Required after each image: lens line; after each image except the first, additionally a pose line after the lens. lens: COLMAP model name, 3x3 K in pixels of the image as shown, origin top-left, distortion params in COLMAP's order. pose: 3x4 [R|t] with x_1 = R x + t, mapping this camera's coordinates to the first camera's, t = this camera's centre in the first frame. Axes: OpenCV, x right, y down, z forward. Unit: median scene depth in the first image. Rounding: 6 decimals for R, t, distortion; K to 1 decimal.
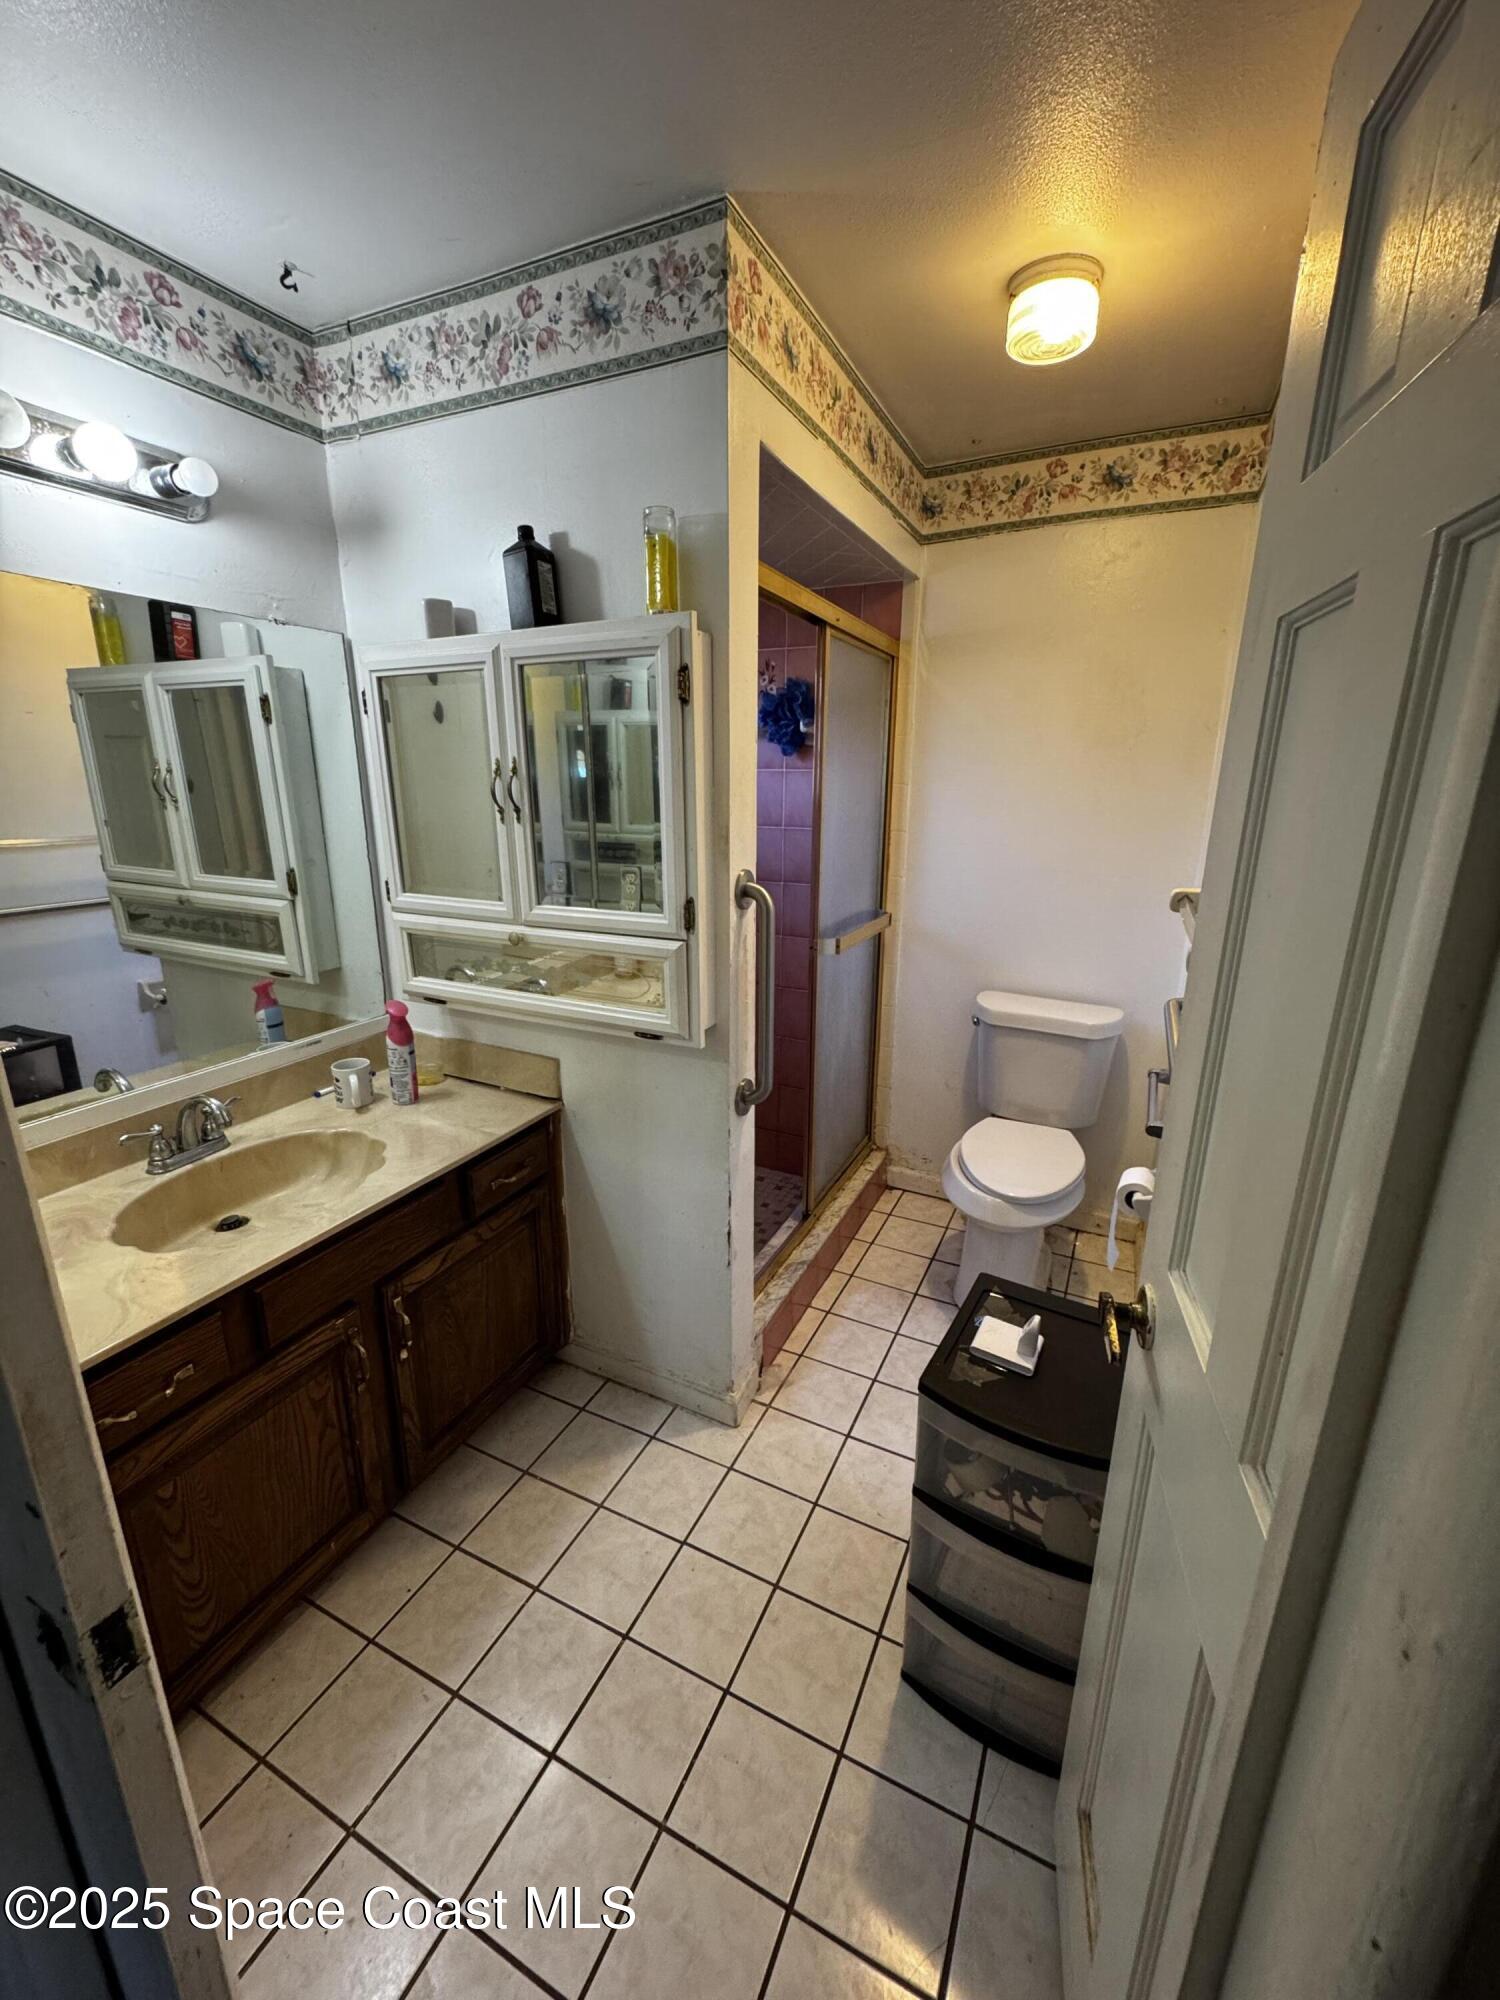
lens RADIAL K [[802.2, 0, 750.0], [0, 802.2, 1000.0], [0, 0, 1]] dist [-0.000111, -0.000075]
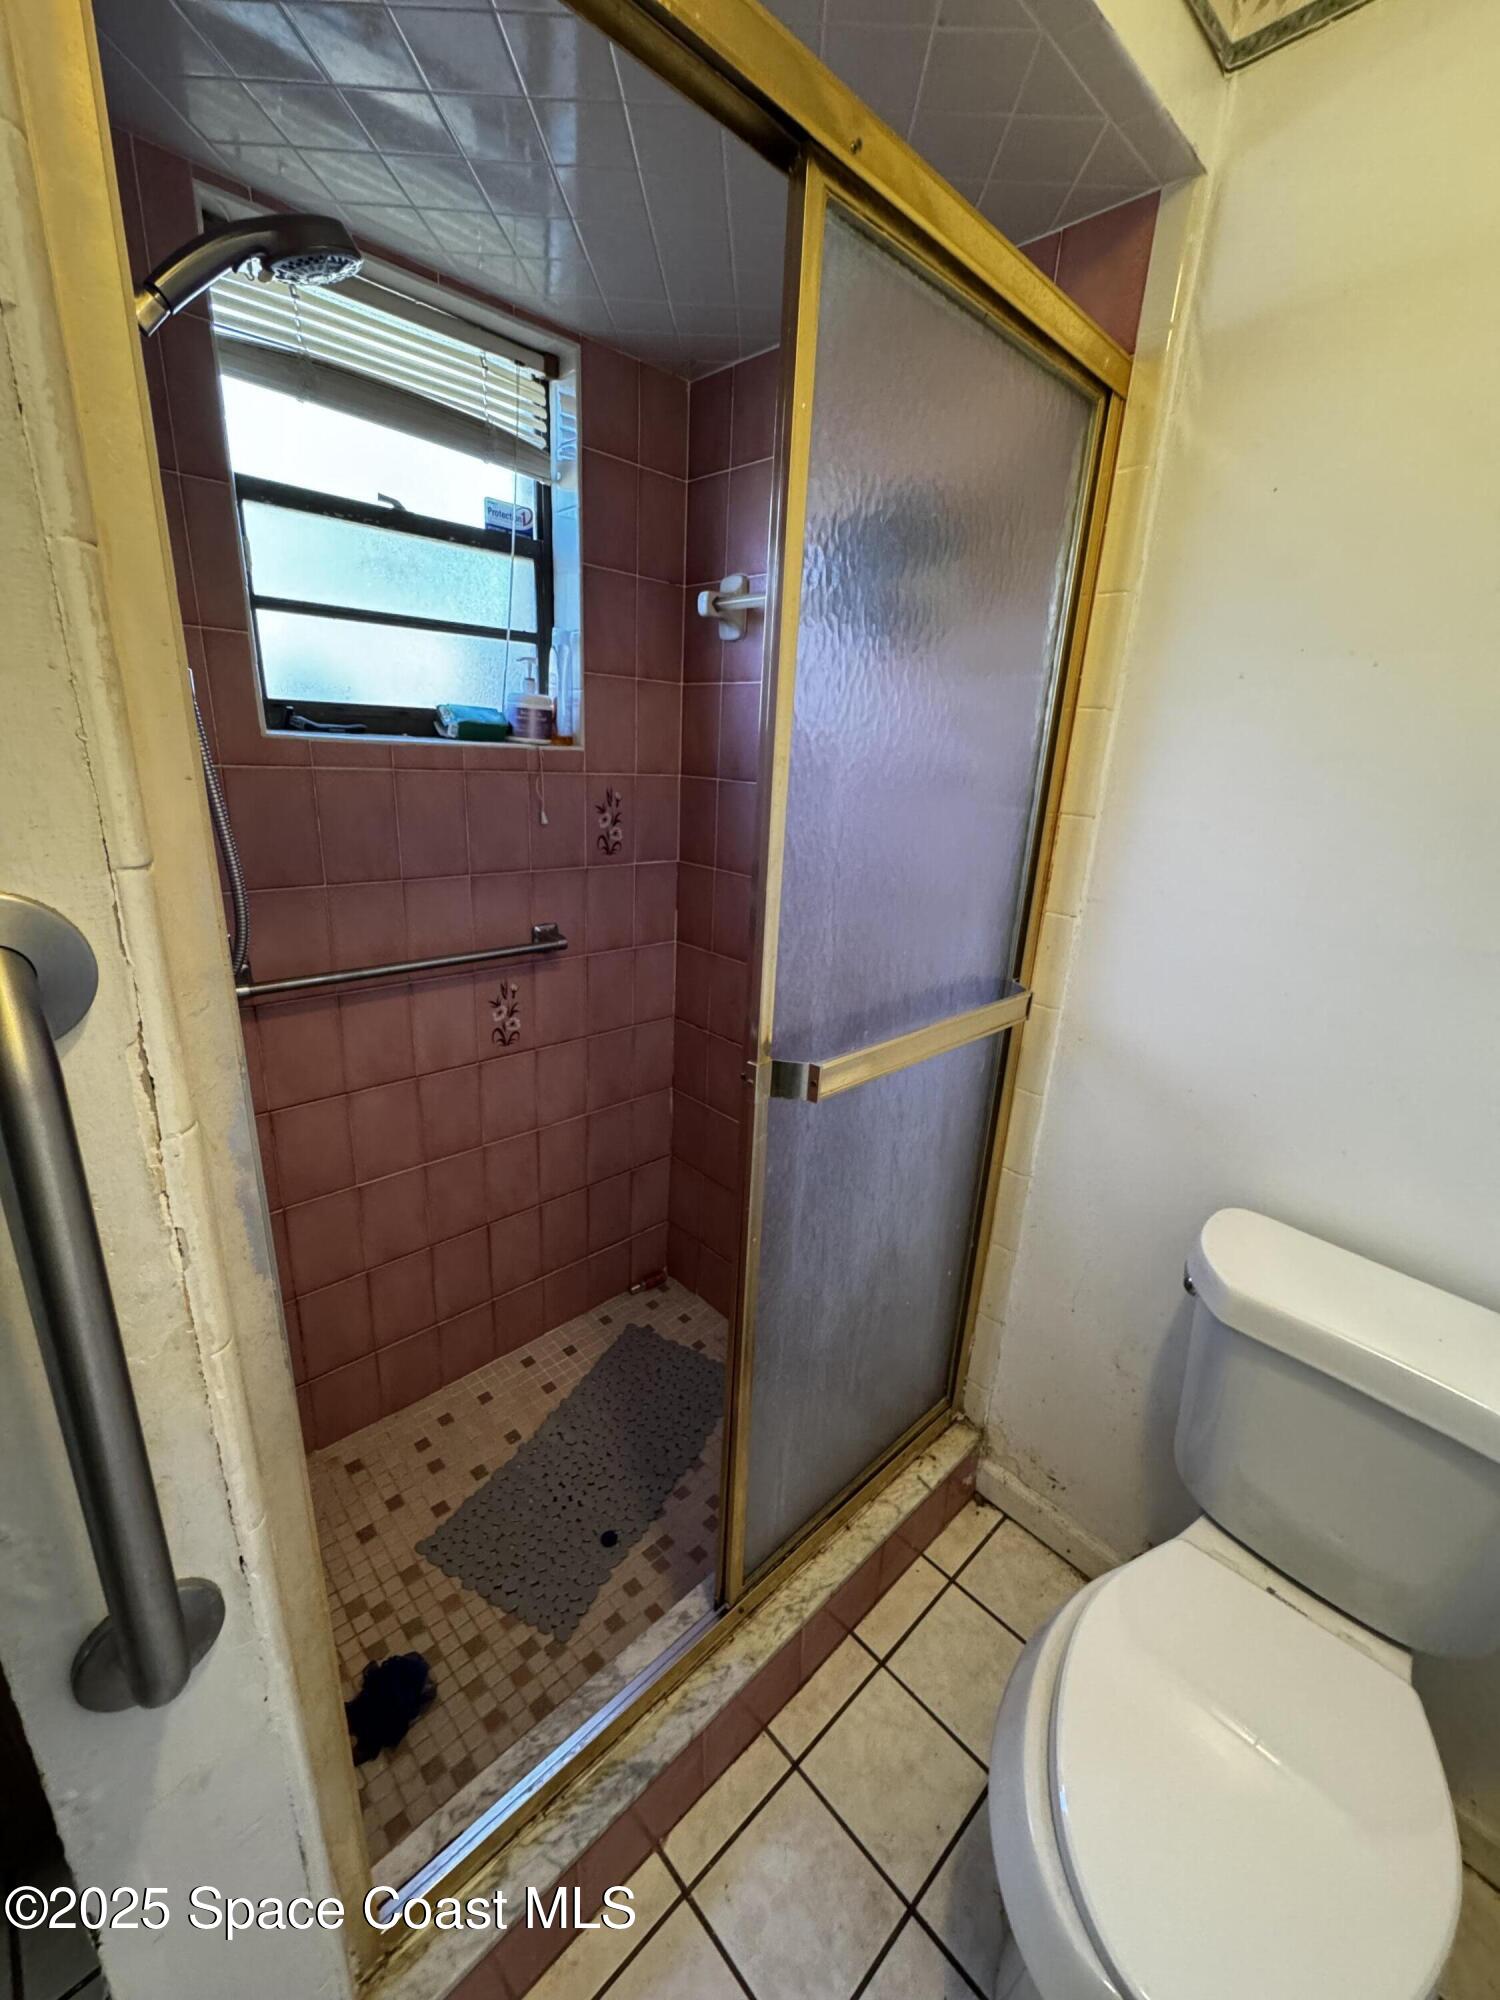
lens RADIAL K [[802.2, 0, 750.0], [0, 802.2, 1000.0], [0, 0, 1]] dist [-0.000111, -0.000075]
pose [[0.937282, 0.146097, -0.316478, 0.179561], [-0.137368, 0.989265, 0.049850, -0.111387], [0.320364, -0.003249, 0.947289, 0.538779]]
